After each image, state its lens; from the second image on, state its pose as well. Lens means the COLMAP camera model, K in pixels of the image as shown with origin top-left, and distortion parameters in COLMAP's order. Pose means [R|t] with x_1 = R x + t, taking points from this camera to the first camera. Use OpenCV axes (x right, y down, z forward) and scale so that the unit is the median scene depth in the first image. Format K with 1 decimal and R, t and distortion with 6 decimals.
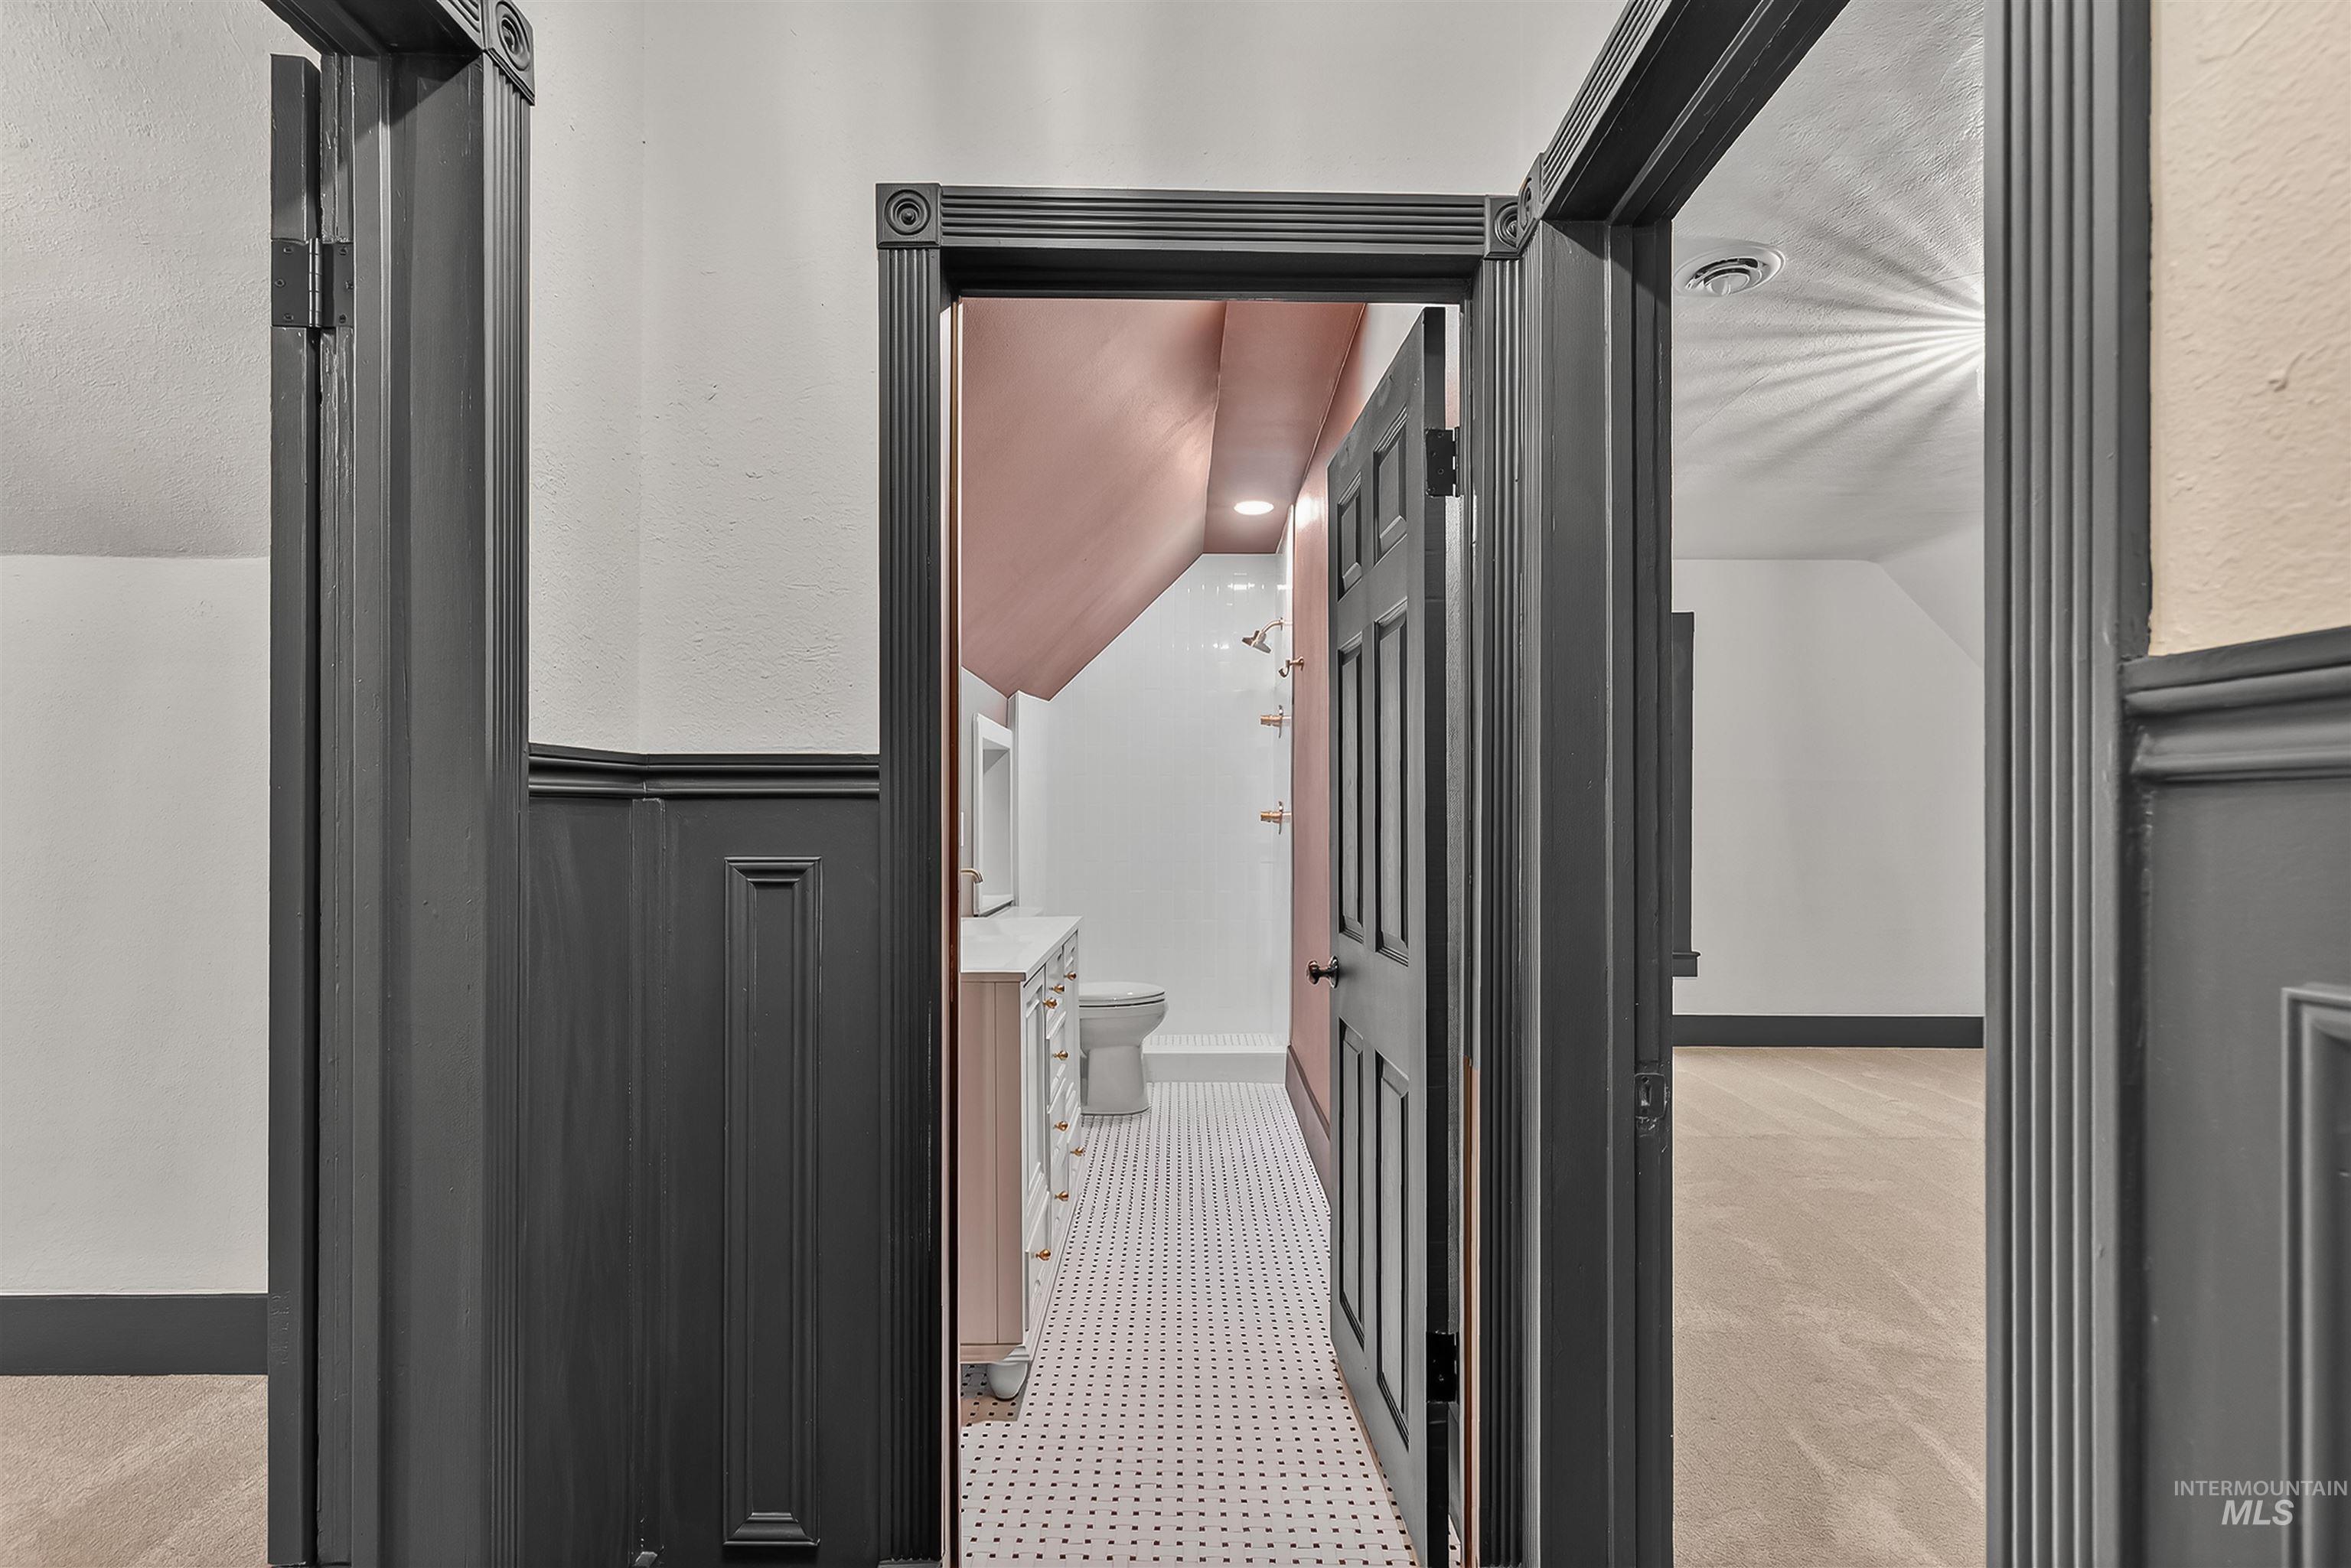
lens RADIAL K [[1074.7, 0, 1169.5], [0, 1074.7, 798.8], [0, 0, 1]] dist [0.000685, -0.000134]
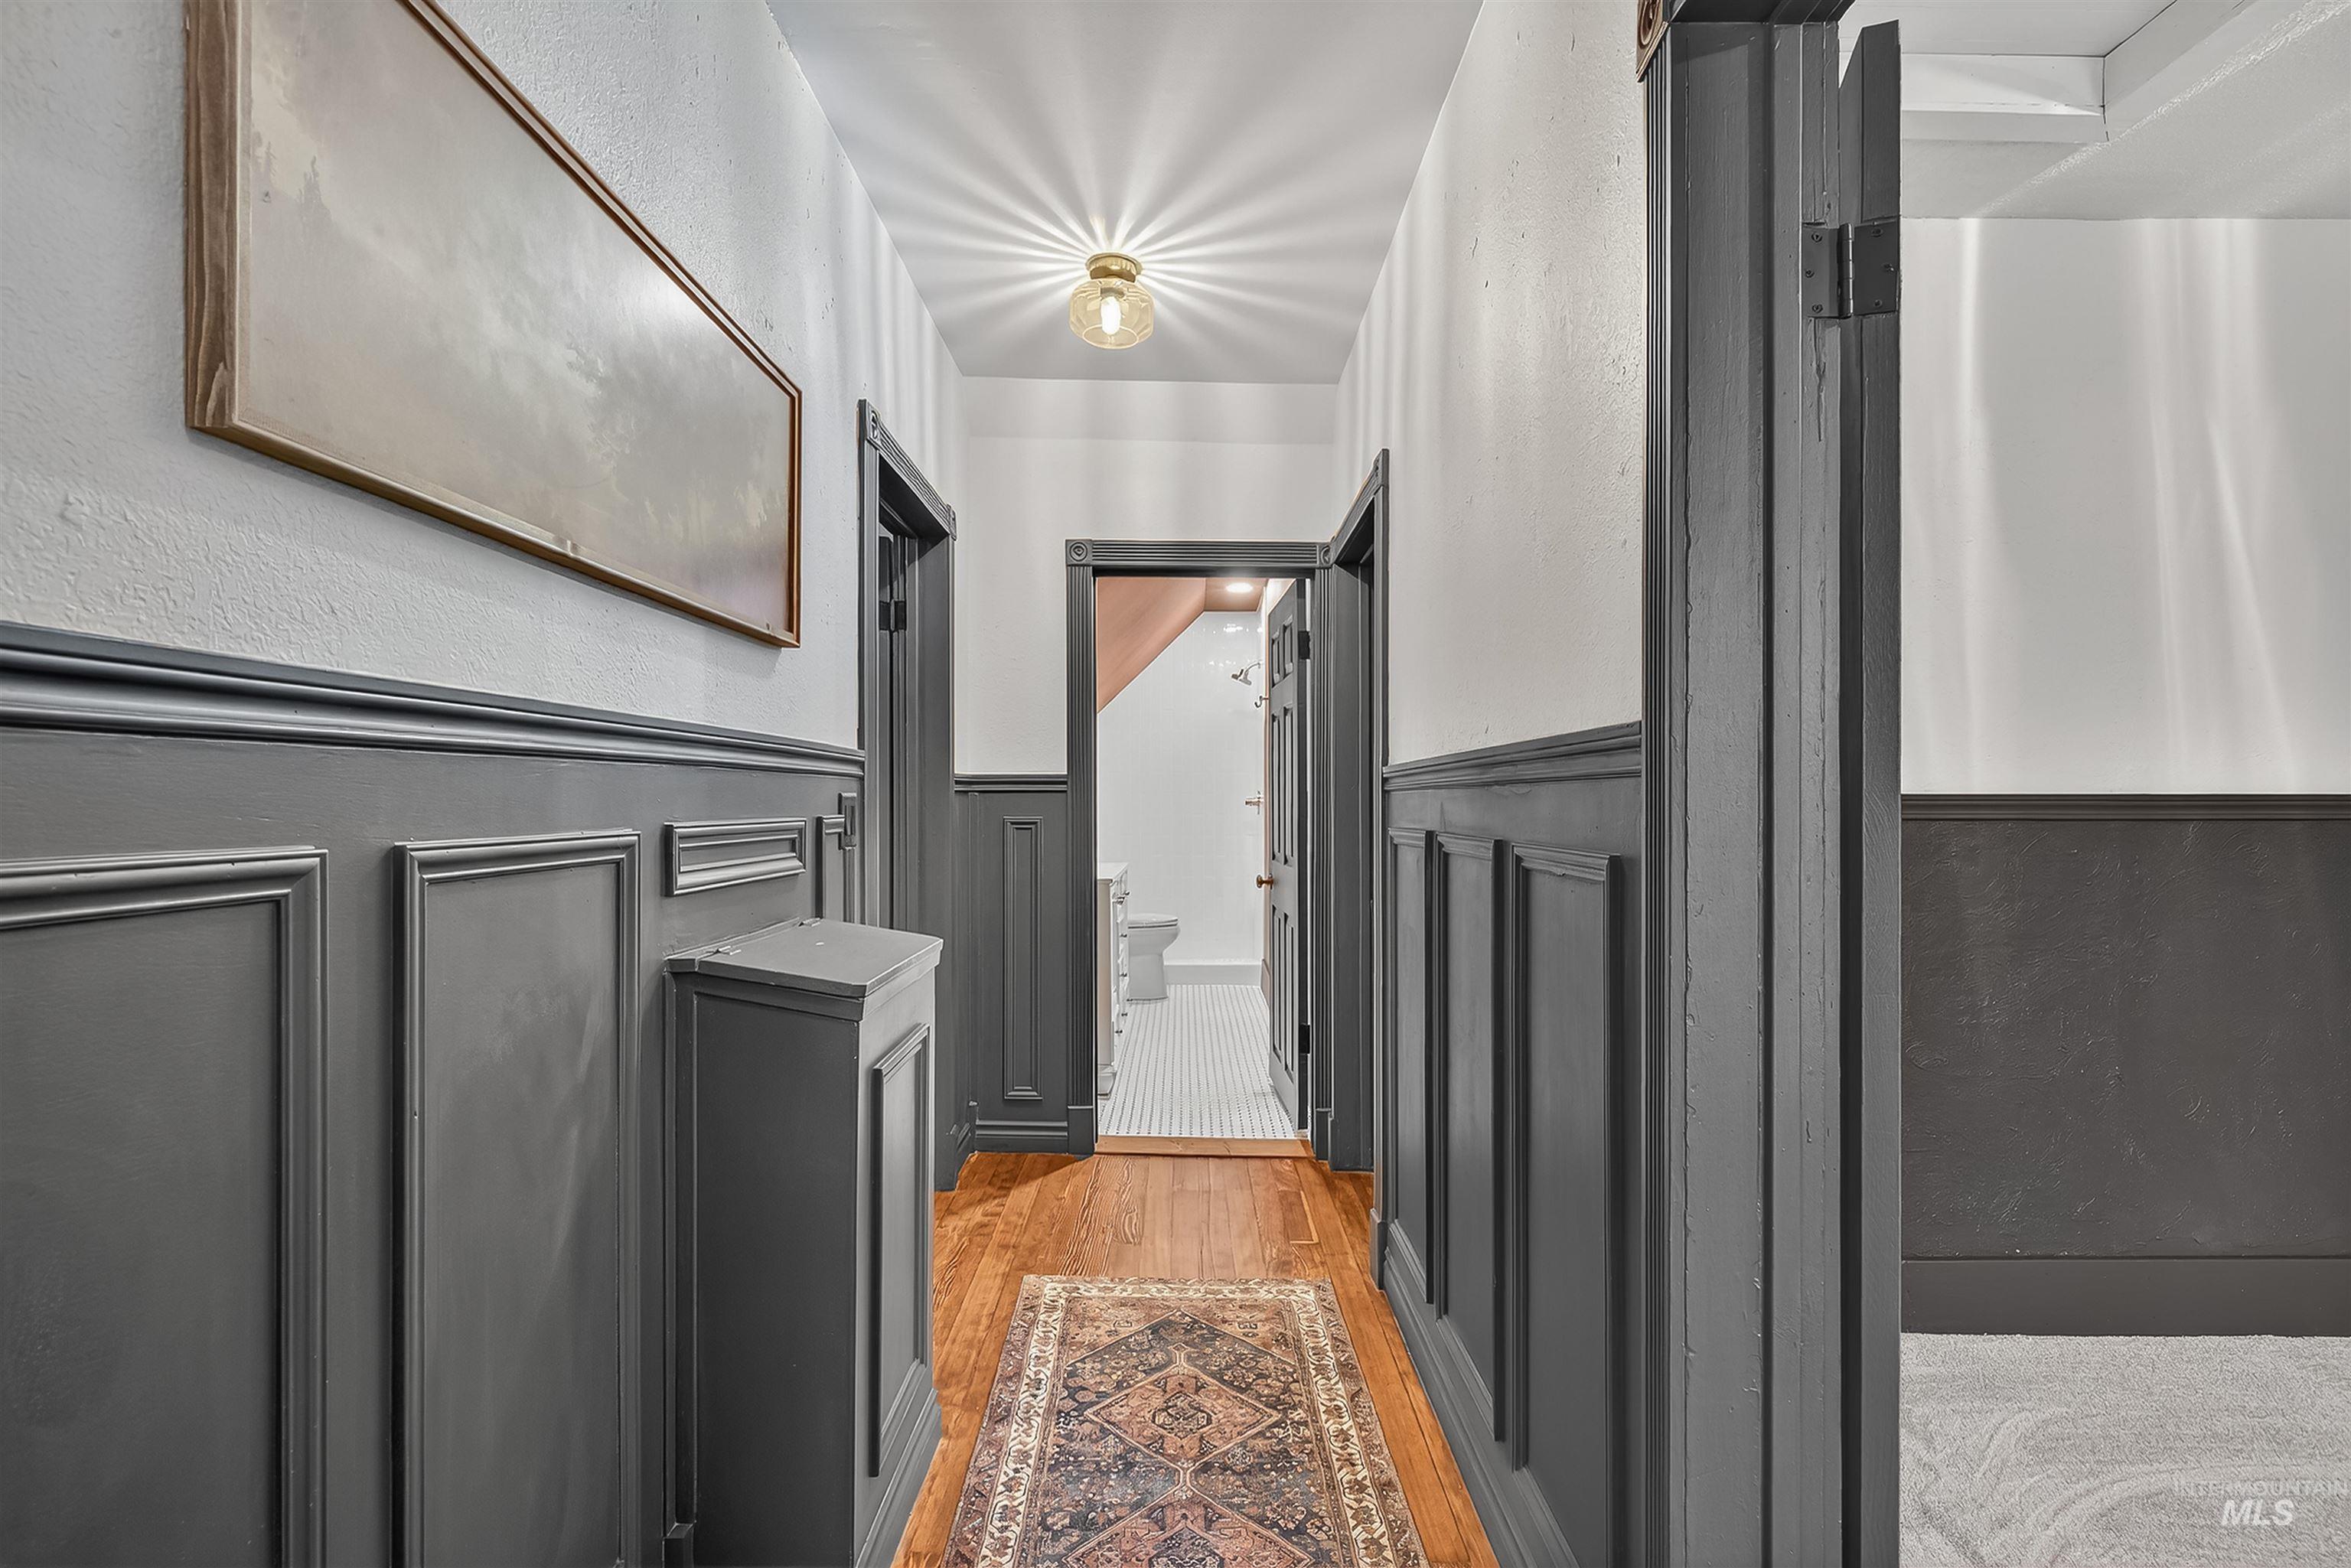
lens RADIAL K [[1074.7, 0, 1173.0], [0, 1074.7, 785.4], [0, 0, 1]] dist [0.000685, -0.000134]
pose [[0.999999, -0.000987, -0.000788, -0.025912], [0.000987, 1.000000, -0.000078, -0.014723], [0.000788, 0.000078, 1.000000, -1.332368]]
